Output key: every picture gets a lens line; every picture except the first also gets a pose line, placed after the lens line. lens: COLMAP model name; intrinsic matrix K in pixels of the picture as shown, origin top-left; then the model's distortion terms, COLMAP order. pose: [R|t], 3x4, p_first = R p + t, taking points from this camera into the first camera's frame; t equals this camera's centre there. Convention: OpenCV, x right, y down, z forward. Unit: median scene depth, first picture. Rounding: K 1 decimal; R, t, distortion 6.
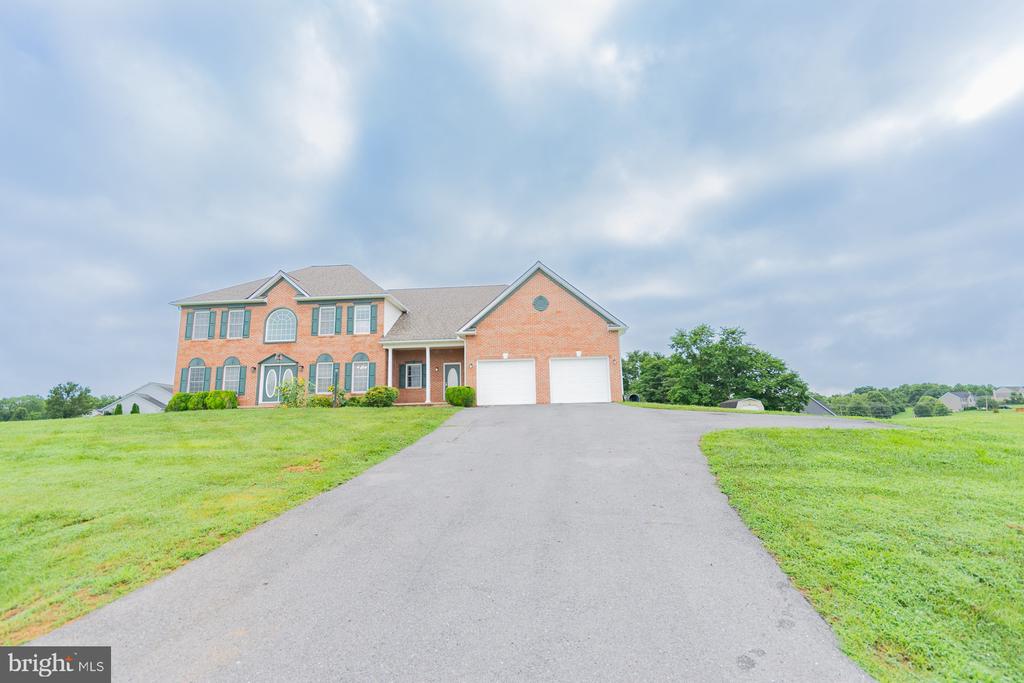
lens RADIAL K [[447.5, 0, 512.9], [0, 447.5, 350.3], [0, 0, 1]] dist [0.001137, 0.000332]
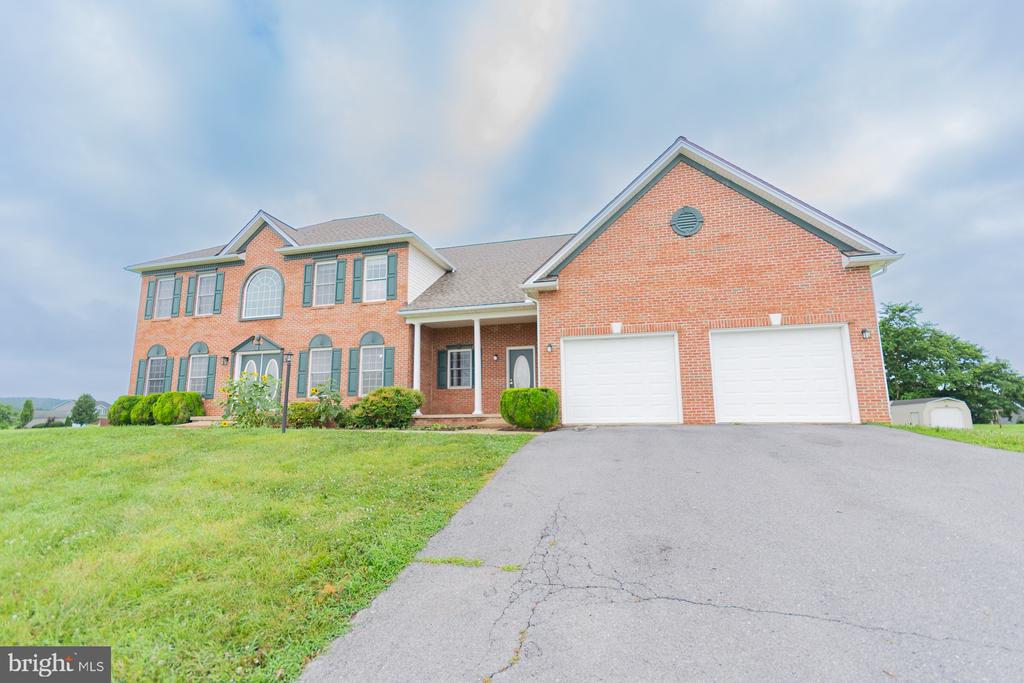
lens RADIAL K [[447.5, 0, 512.9], [0, 447.5, 350.3], [0, 0, 1]] dist [0.001137, 0.000332]
pose [[0.981930, -0.014314, -0.188701, -0.032817], [0.017036, 0.999773, 0.012811, 0.026322], [0.188474, -0.015795, 0.981951, 0.424927]]
